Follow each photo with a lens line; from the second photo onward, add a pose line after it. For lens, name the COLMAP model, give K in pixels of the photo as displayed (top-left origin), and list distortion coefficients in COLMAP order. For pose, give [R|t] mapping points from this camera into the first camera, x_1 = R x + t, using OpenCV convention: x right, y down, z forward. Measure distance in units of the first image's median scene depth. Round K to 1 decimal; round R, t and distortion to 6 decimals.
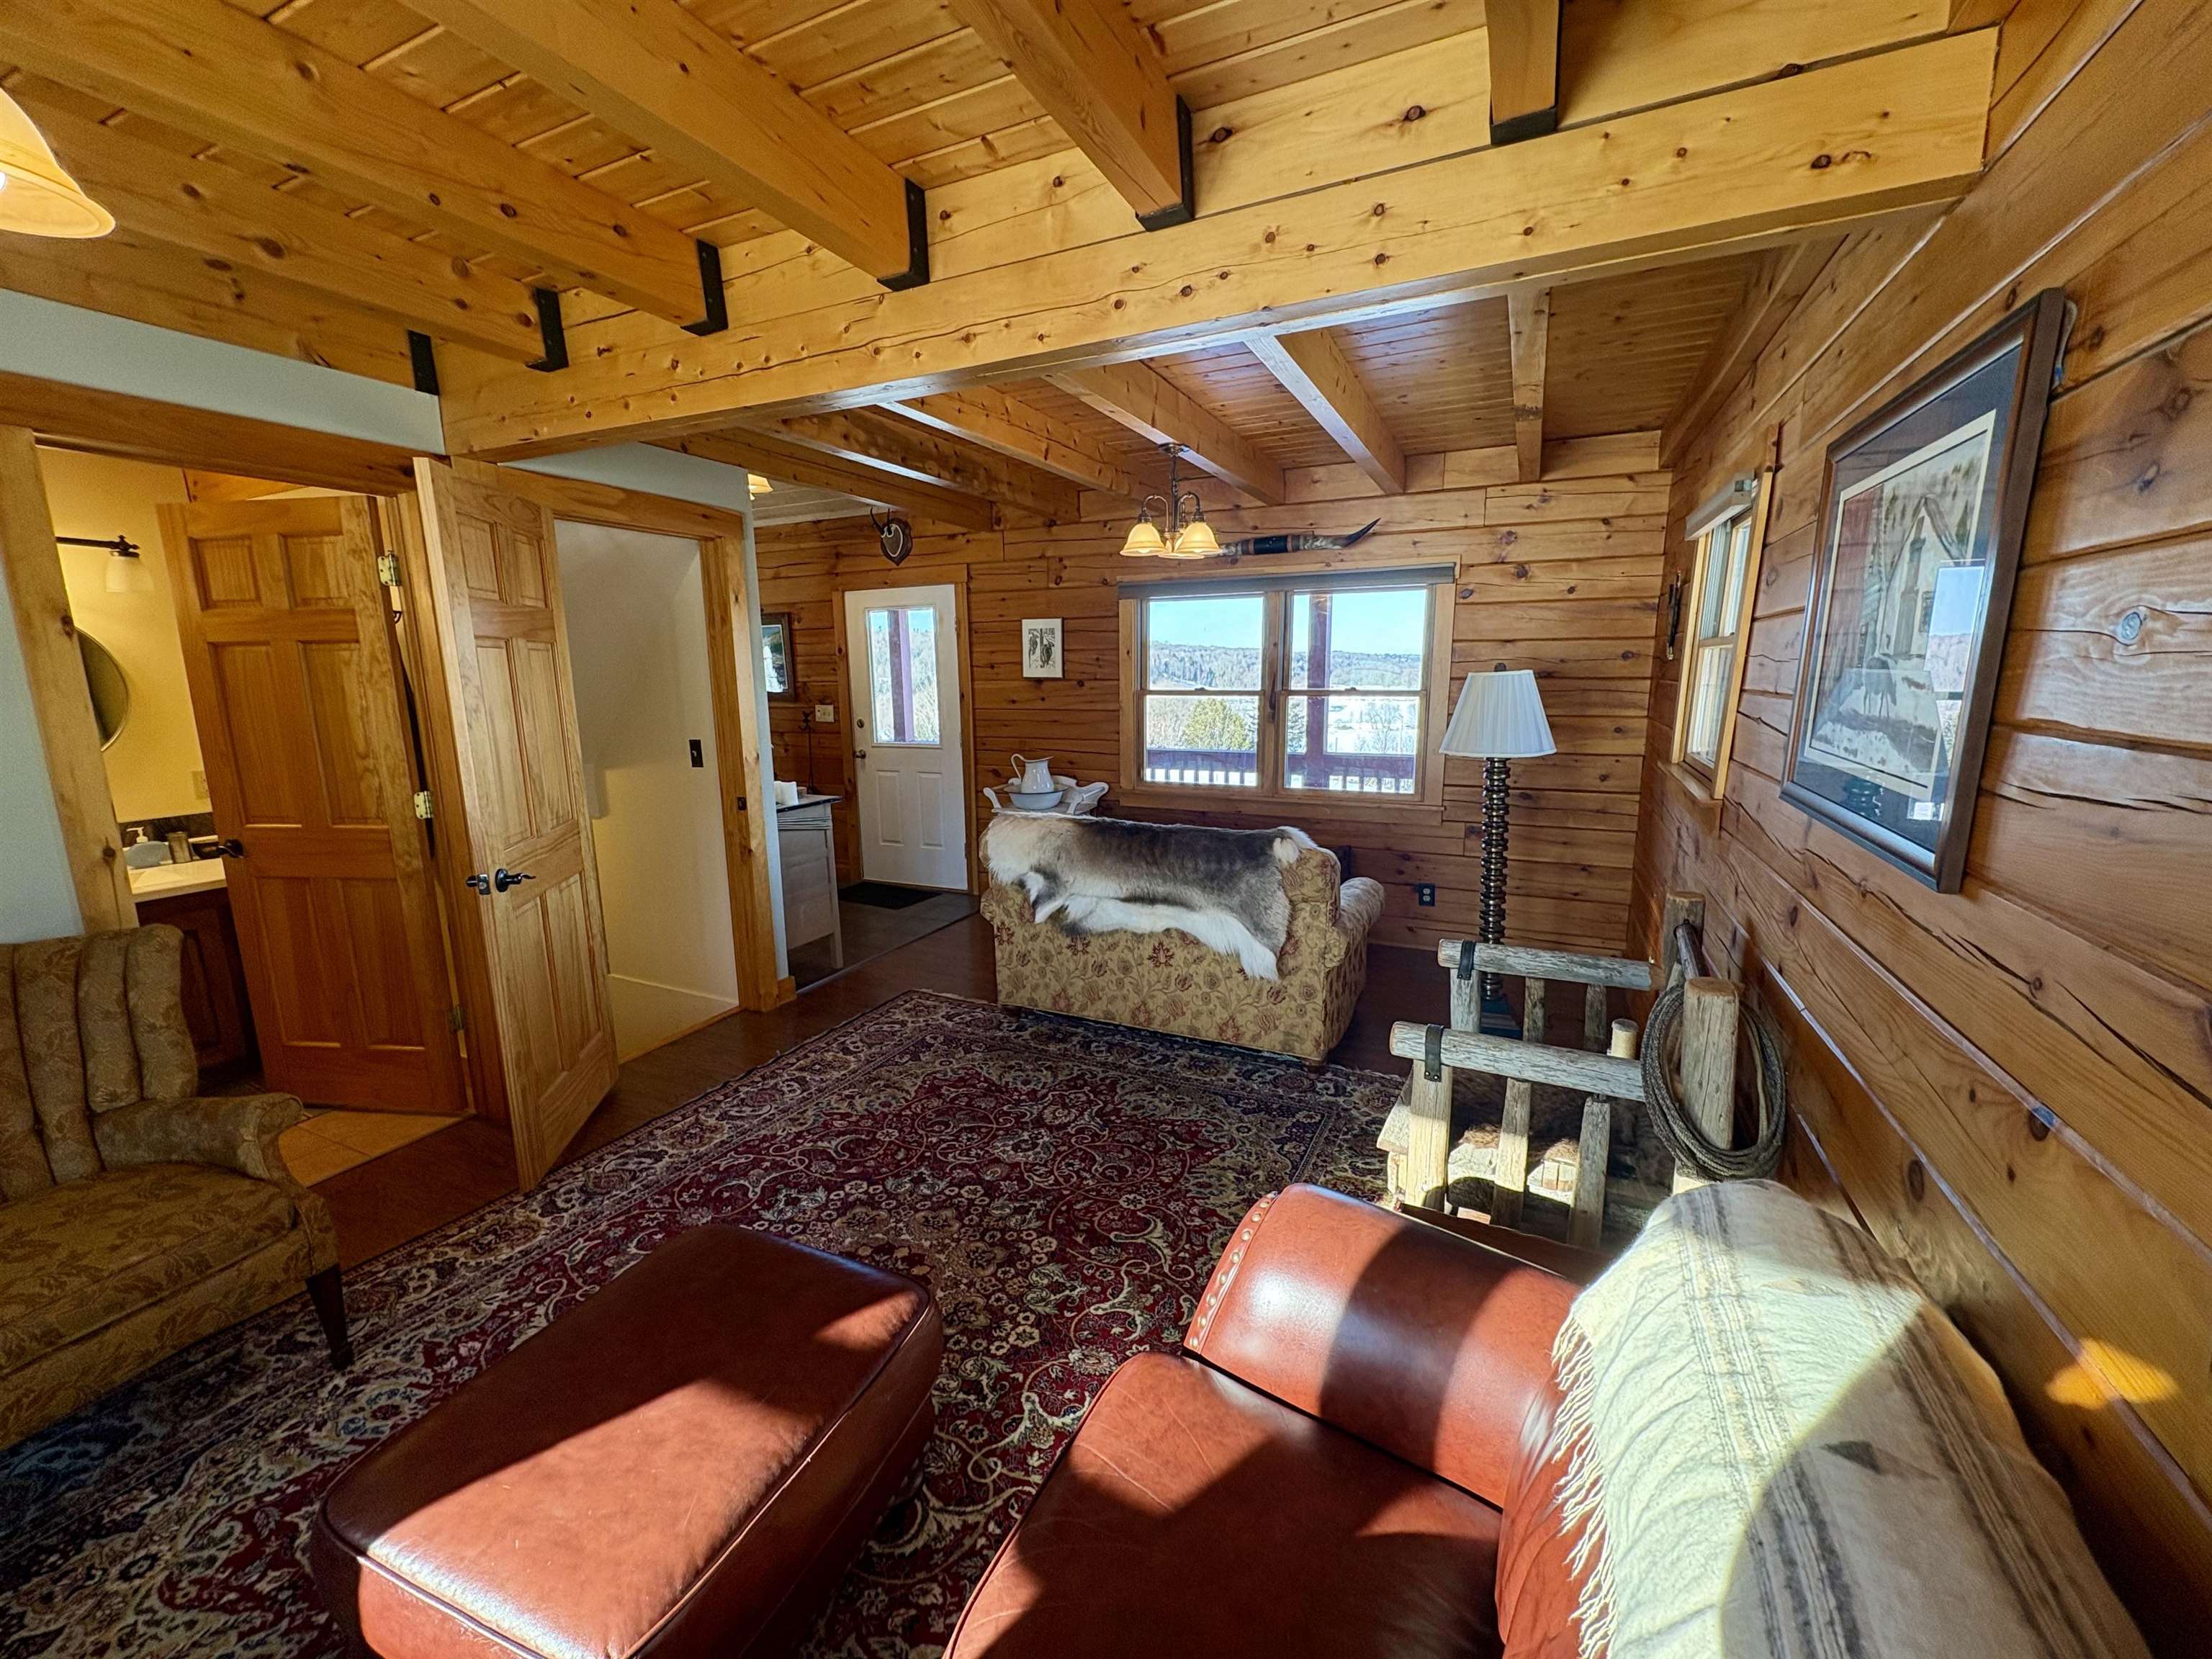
lens RADIAL K [[878.5, 0, 1102.1], [0, 878.5, 830.5], [0, 0, 1]] dist [0.000007, 0.000149]
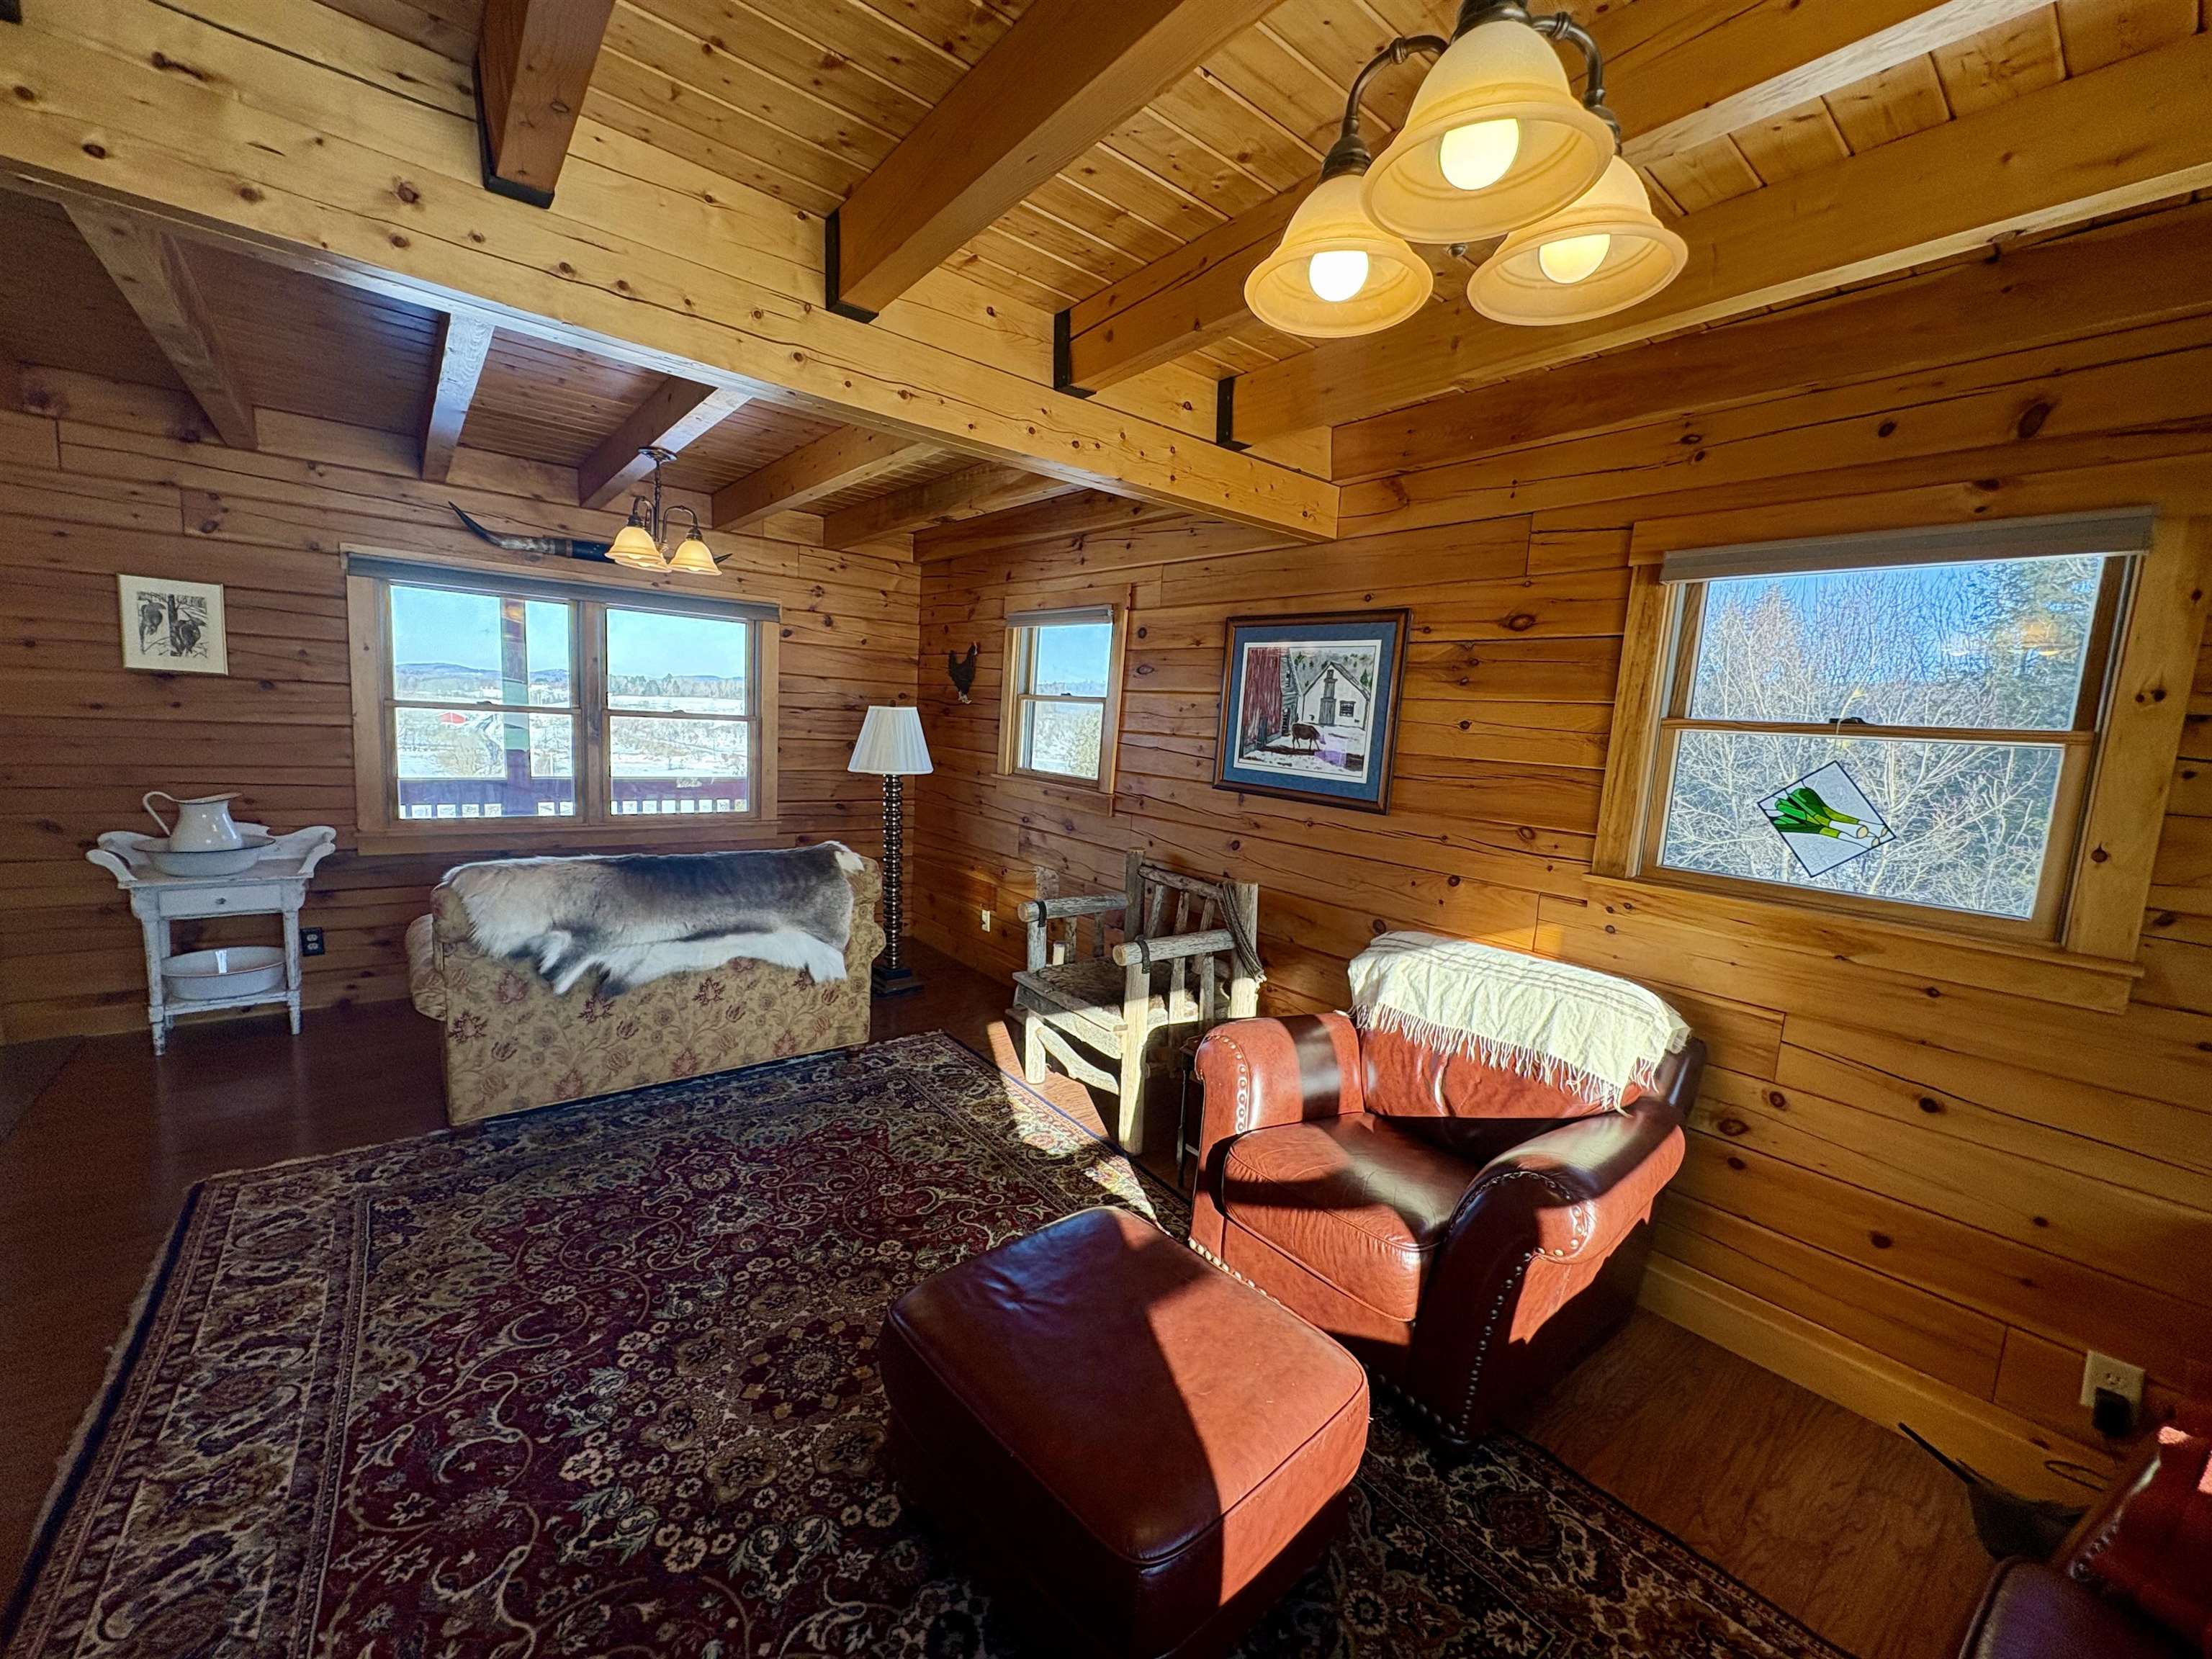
lens RADIAL K [[878.5, 0, 1107.9], [0, 878.5, 833.5], [0, 0, 1]] dist [0.000007, 0.000149]
pose [[0.424533, -0.086484, 0.901273, -0.582619], [0.102142, 0.993648, 0.047236, -0.027837], [-0.899633, 0.072004, 0.430670, 0.191676]]
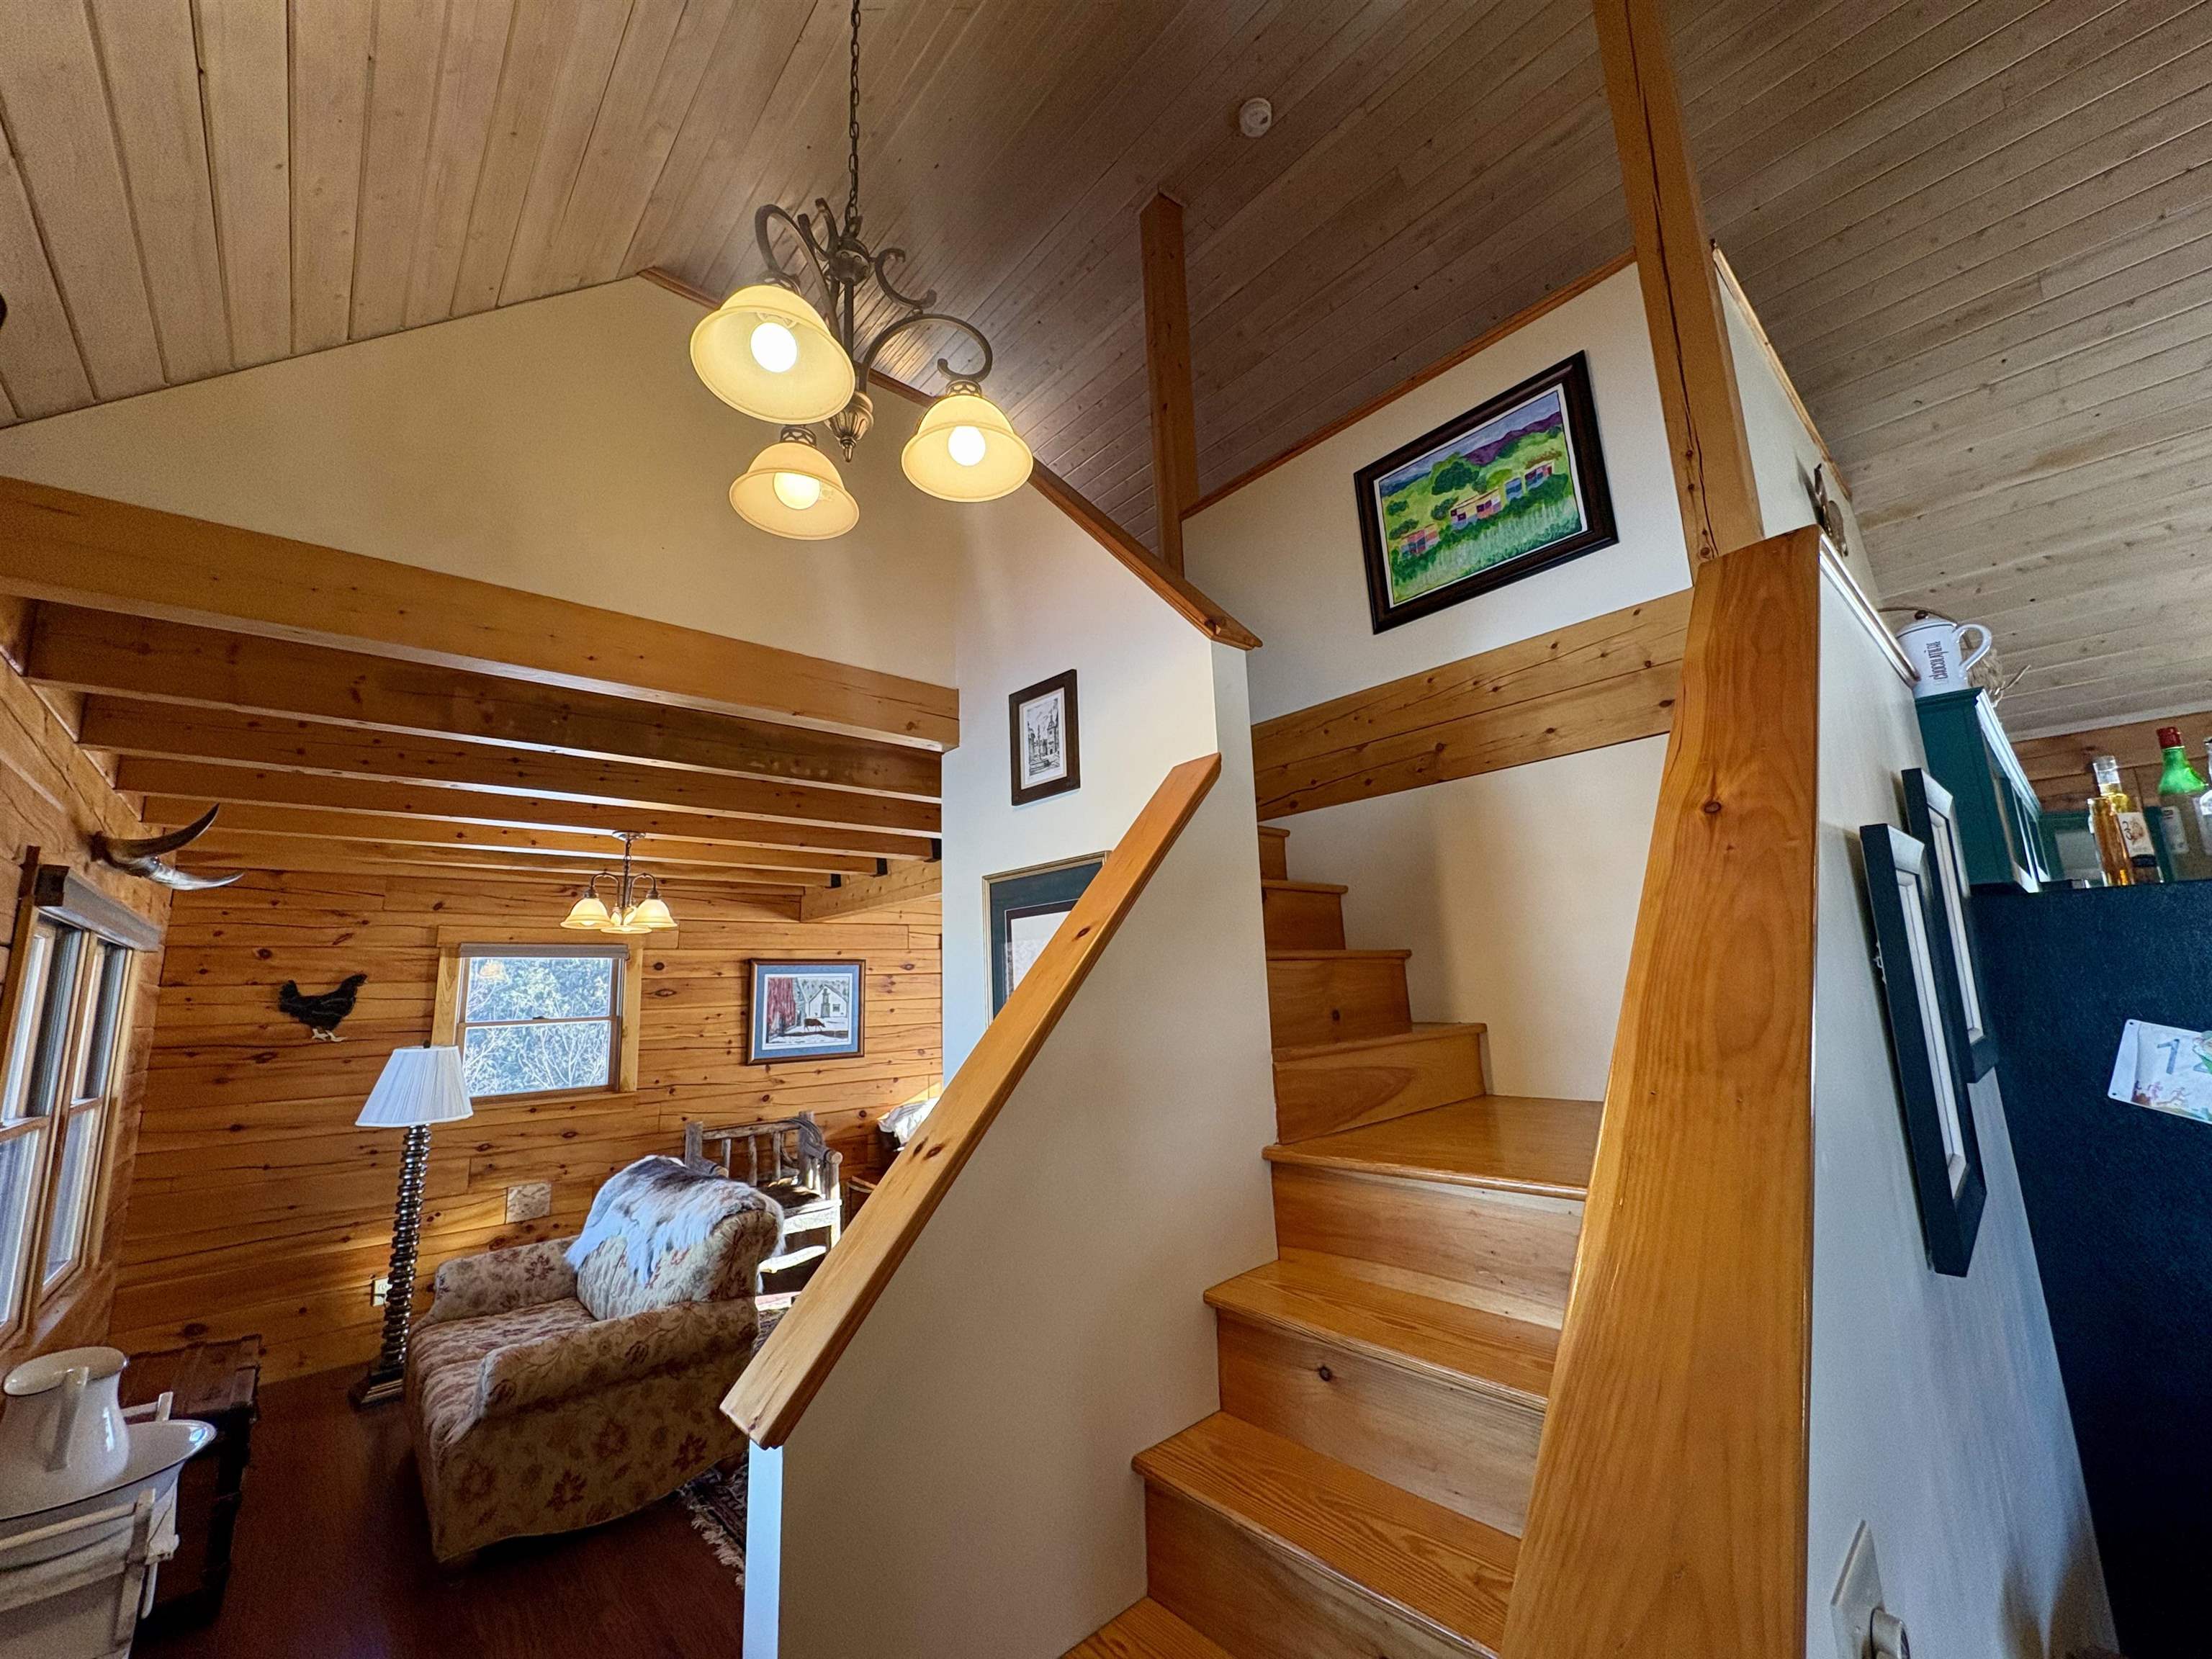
lens RADIAL K [[878.5, 0, 1110.2], [0, 878.5, 835.2], [0, 0, 1]] dist [0.000007, 0.000149]
pose [[-0.922542, 0.108037, 0.370464, -0.850906], [0.114399, 0.993423, -0.004827, -0.343553], [-0.368549, 0.037928, -0.928834, 1.692815]]
